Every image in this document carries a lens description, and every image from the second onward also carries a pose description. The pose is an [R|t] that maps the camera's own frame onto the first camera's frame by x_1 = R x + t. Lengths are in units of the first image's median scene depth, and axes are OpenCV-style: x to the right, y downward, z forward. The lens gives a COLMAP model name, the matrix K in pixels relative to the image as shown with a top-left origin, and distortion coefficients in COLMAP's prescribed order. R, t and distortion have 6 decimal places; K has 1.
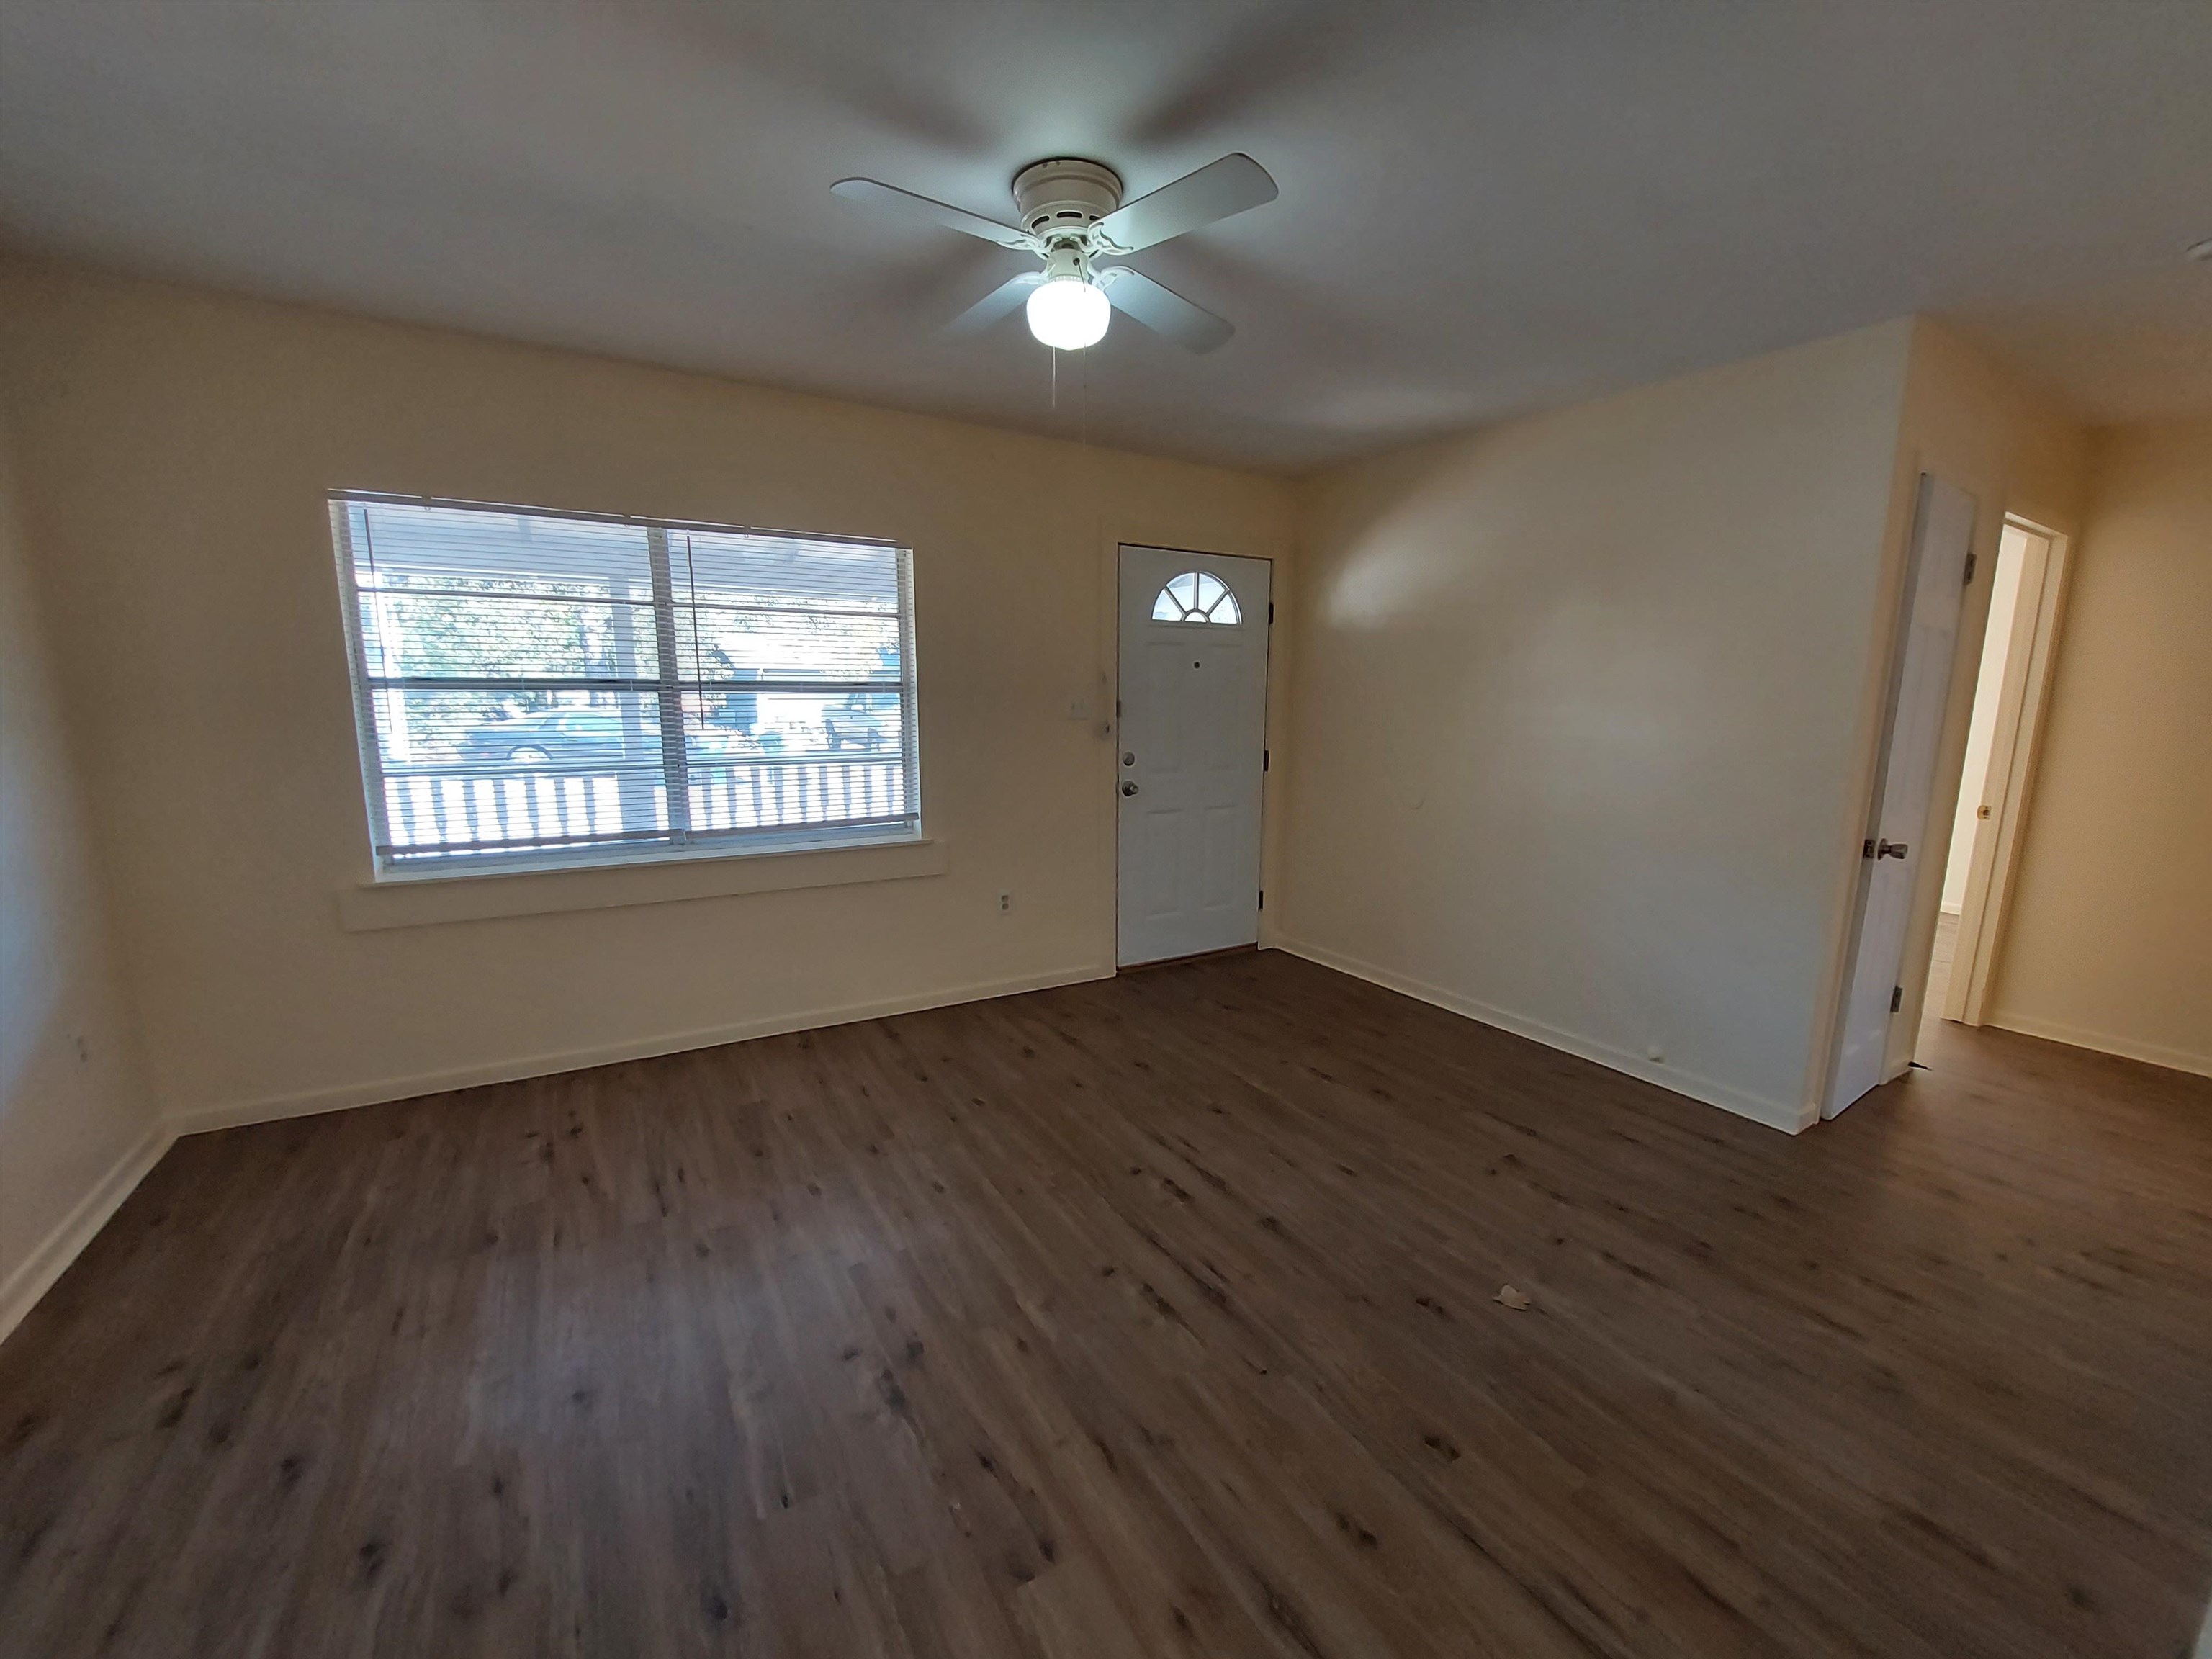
lens RADIAL K [[880.4, 0, 1111.3], [0, 880.4, 832.3], [0, 0, 1]] dist [-0.011609, -0.005188]
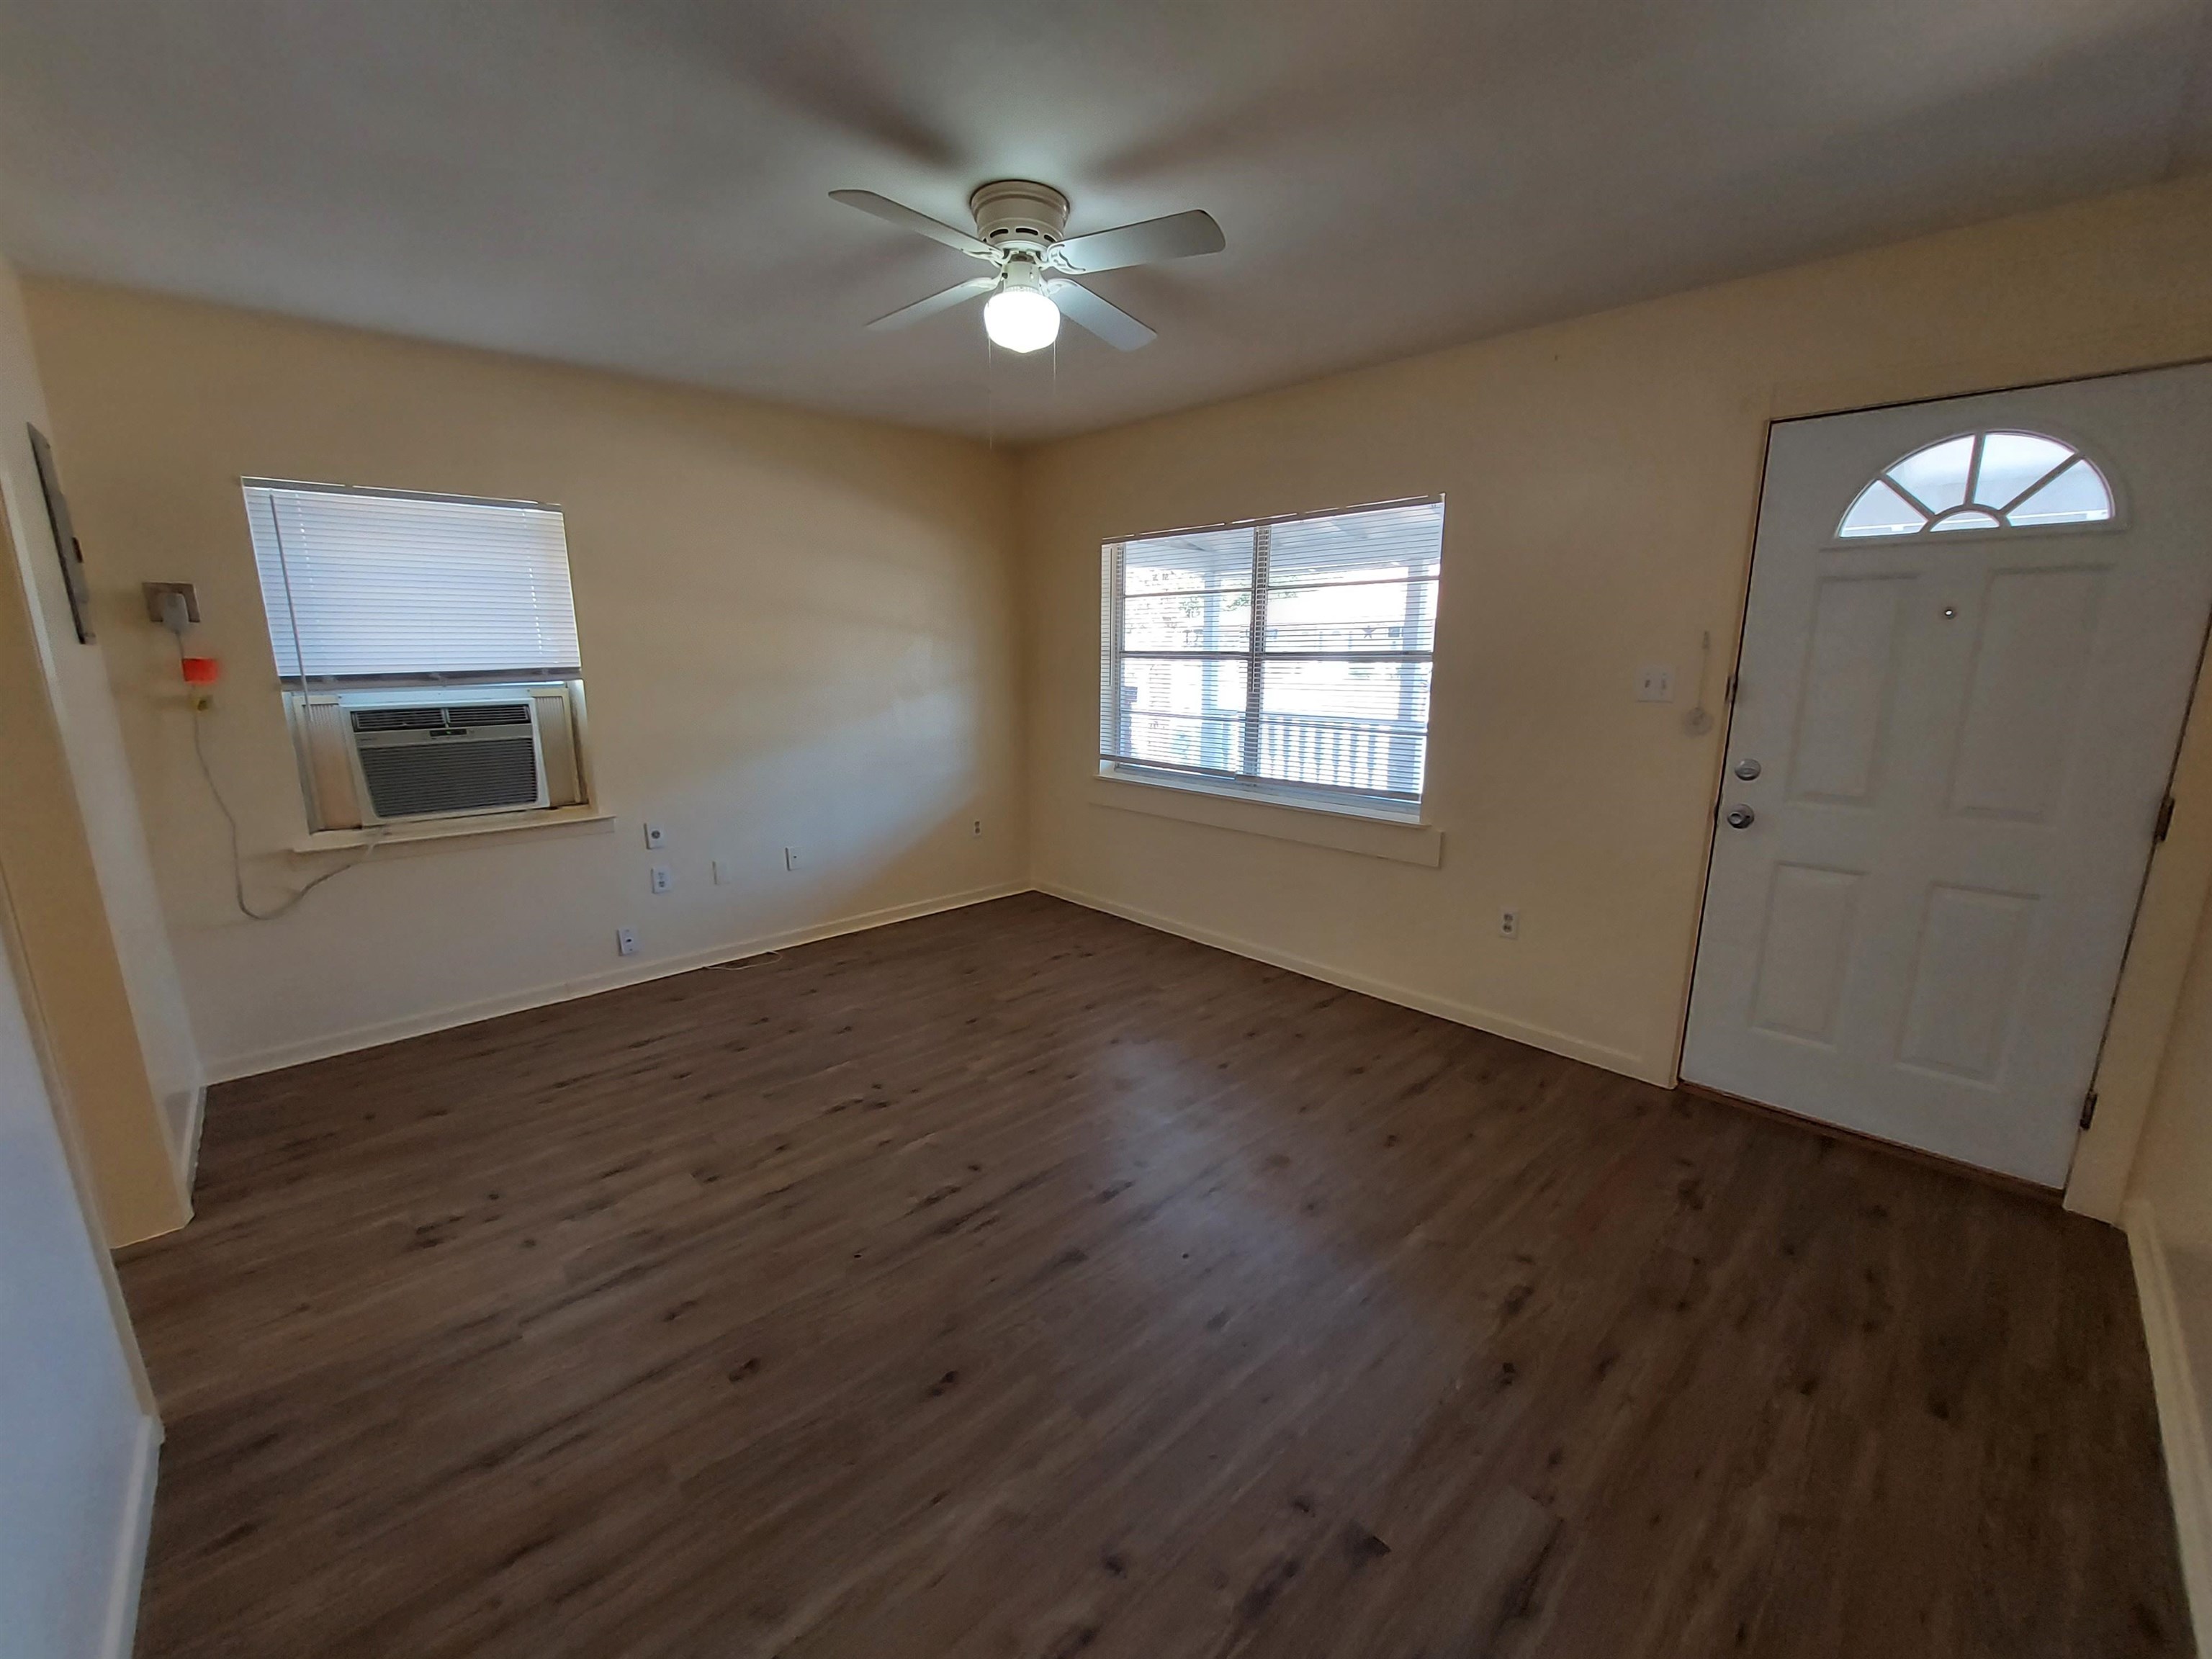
lens RADIAL K [[880.4, 0, 1111.3], [0, 880.4, 832.3], [0, 0, 1]] dist [-0.011609, -0.005188]
pose [[0.224989, 0.185492, -0.956542, 0.670971], [-0.154714, 0.976058, 0.152887, -0.083308], [0.962000, 0.113593, 0.248300, 0.530359]]
